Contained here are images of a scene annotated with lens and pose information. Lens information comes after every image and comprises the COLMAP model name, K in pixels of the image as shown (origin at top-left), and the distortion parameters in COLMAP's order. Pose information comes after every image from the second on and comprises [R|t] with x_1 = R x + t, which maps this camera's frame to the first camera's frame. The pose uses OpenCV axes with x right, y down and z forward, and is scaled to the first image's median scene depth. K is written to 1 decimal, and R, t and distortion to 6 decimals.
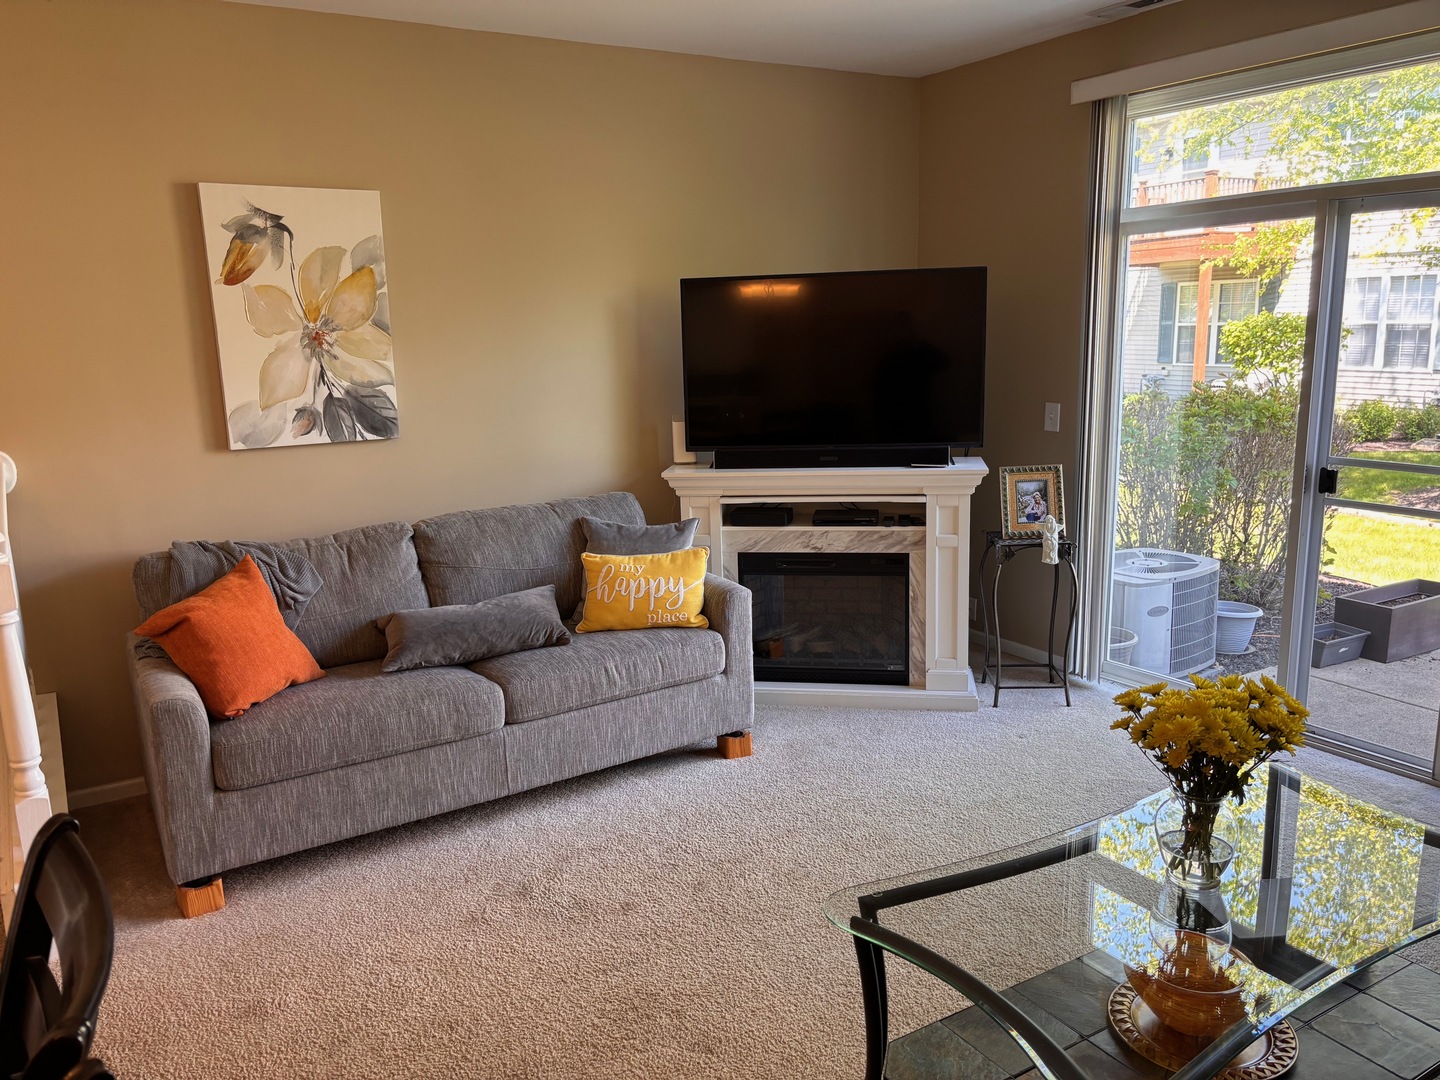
lens RADIAL K [[1087.7, 0, 717.5], [0, 1087.7, 542.2], [0, 0, 1]] dist [0.062340, -0.060787]
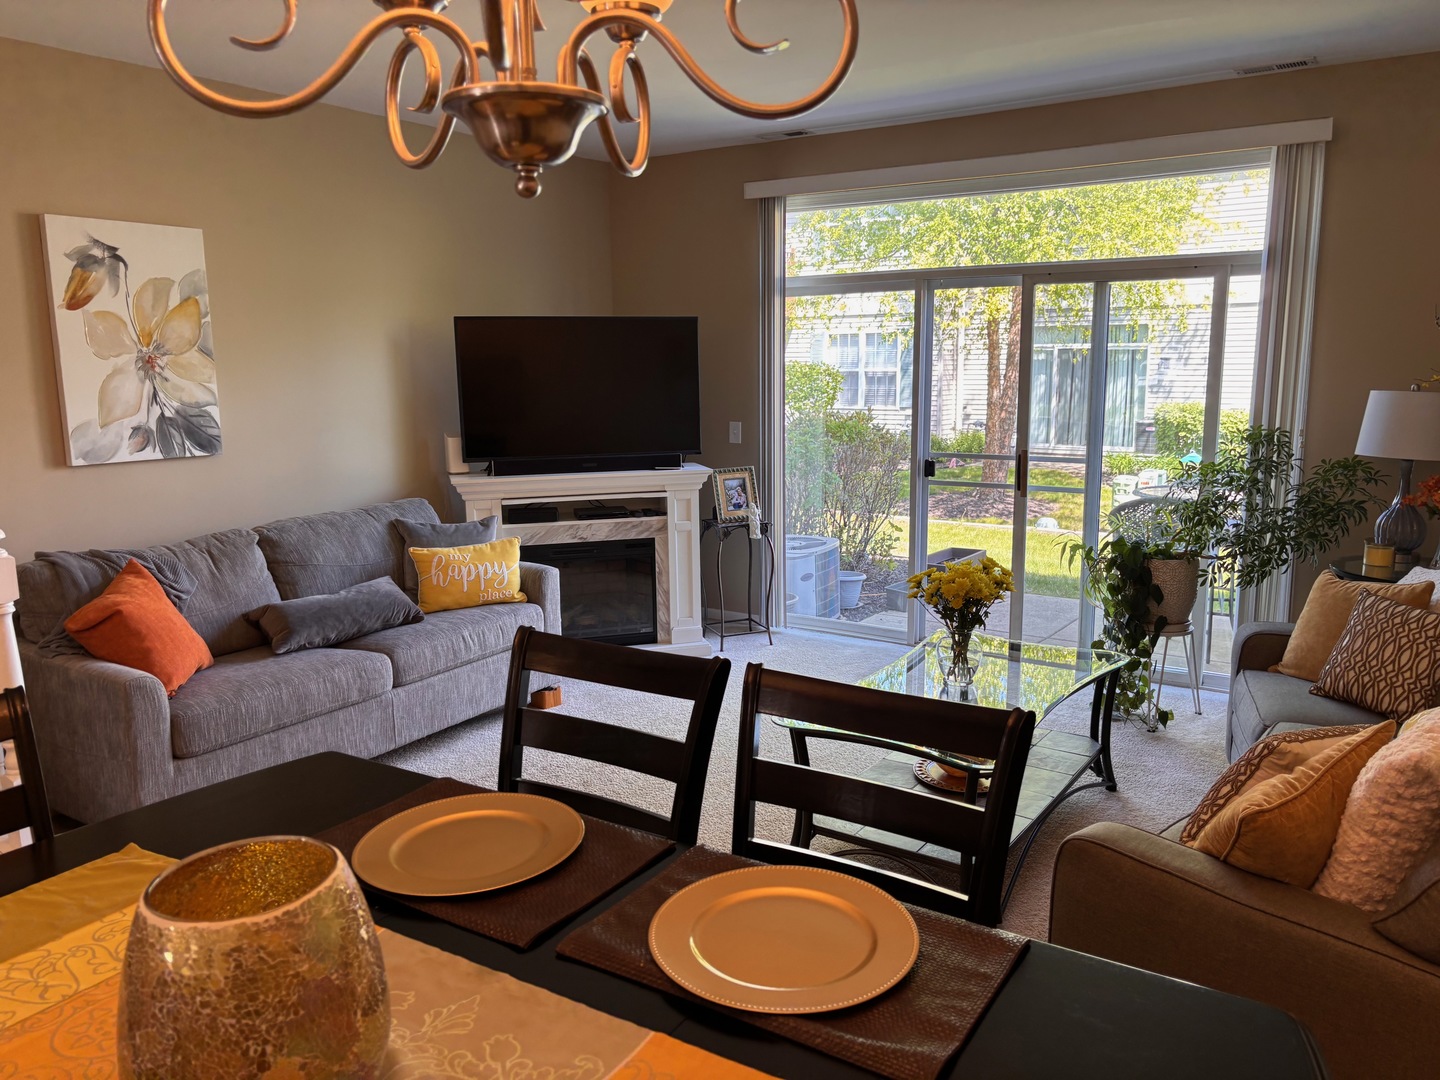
lens RADIAL K [[1087.7, 0, 715.1], [0, 1087.7, 549.0], [0, 0, 1]] dist [0.062340, -0.060787]
pose [[0.906712, -0.058335, 0.417696, -0.324090], [0.072271, 0.997230, -0.017608, 0.056633], [-0.415512, 0.046153, 0.908416, -0.202946]]
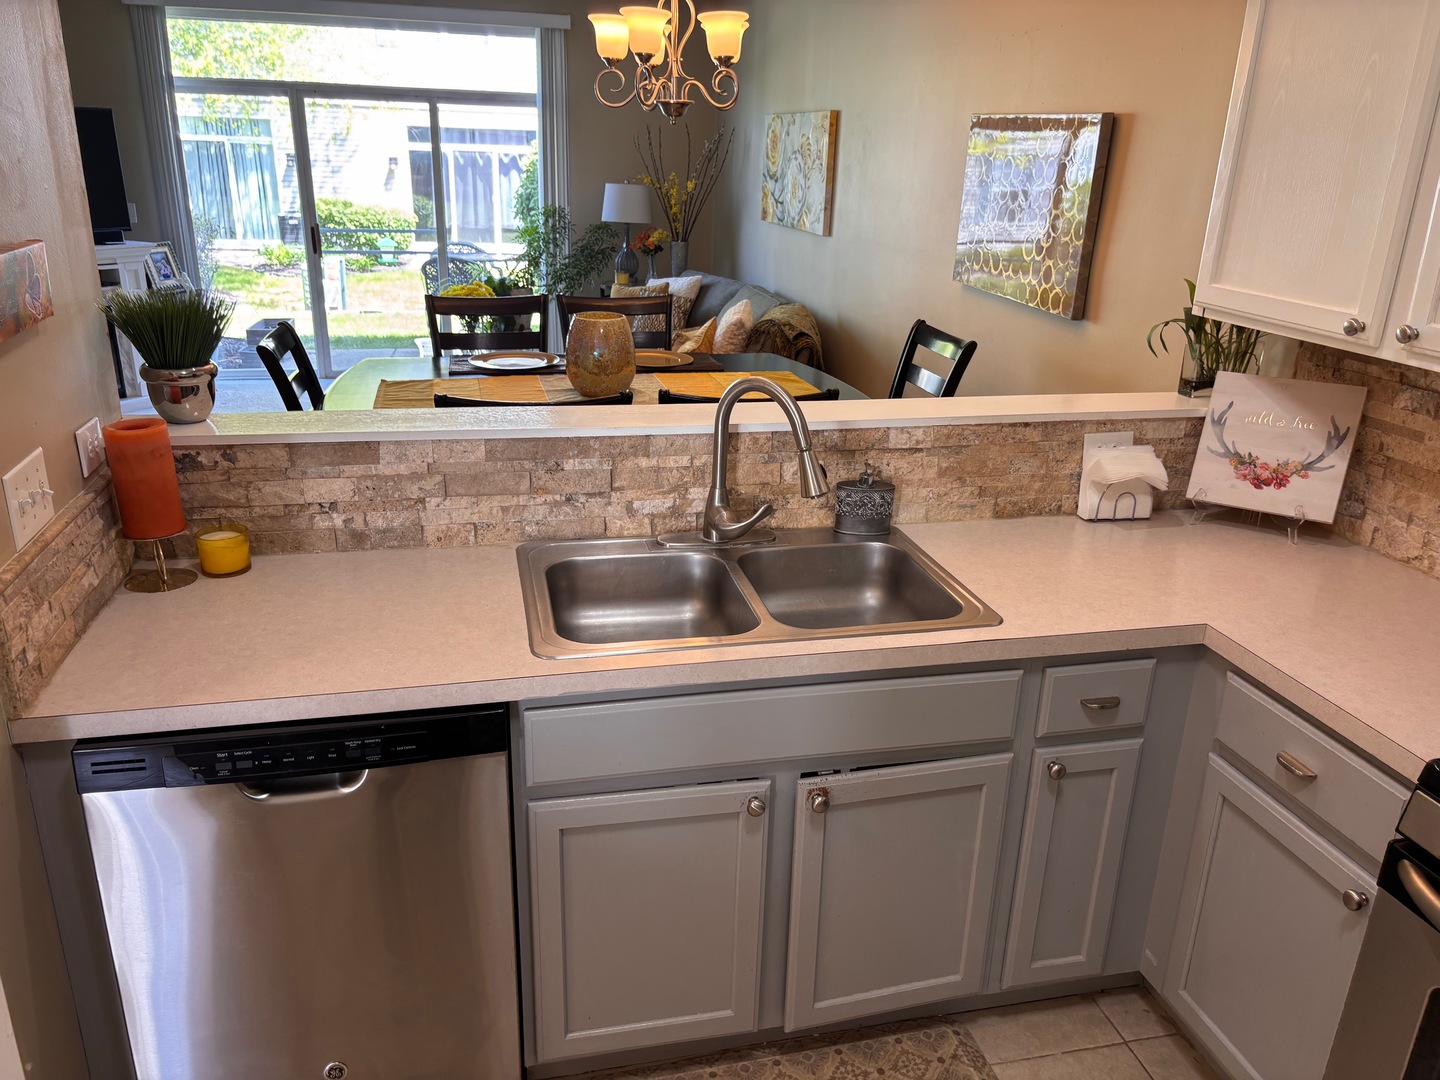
lens RADIAL K [[1087.7, 0, 724.6], [0, 1087.7, 531.5], [0, 0, 1]] dist [0.062340, -0.060787]
pose [[0.323620, -0.275894, 0.905070, -1.107282], [0.159581, 0.958757, 0.235199, 0.094801], [-0.932633, 0.068317, 0.354300, -0.317850]]
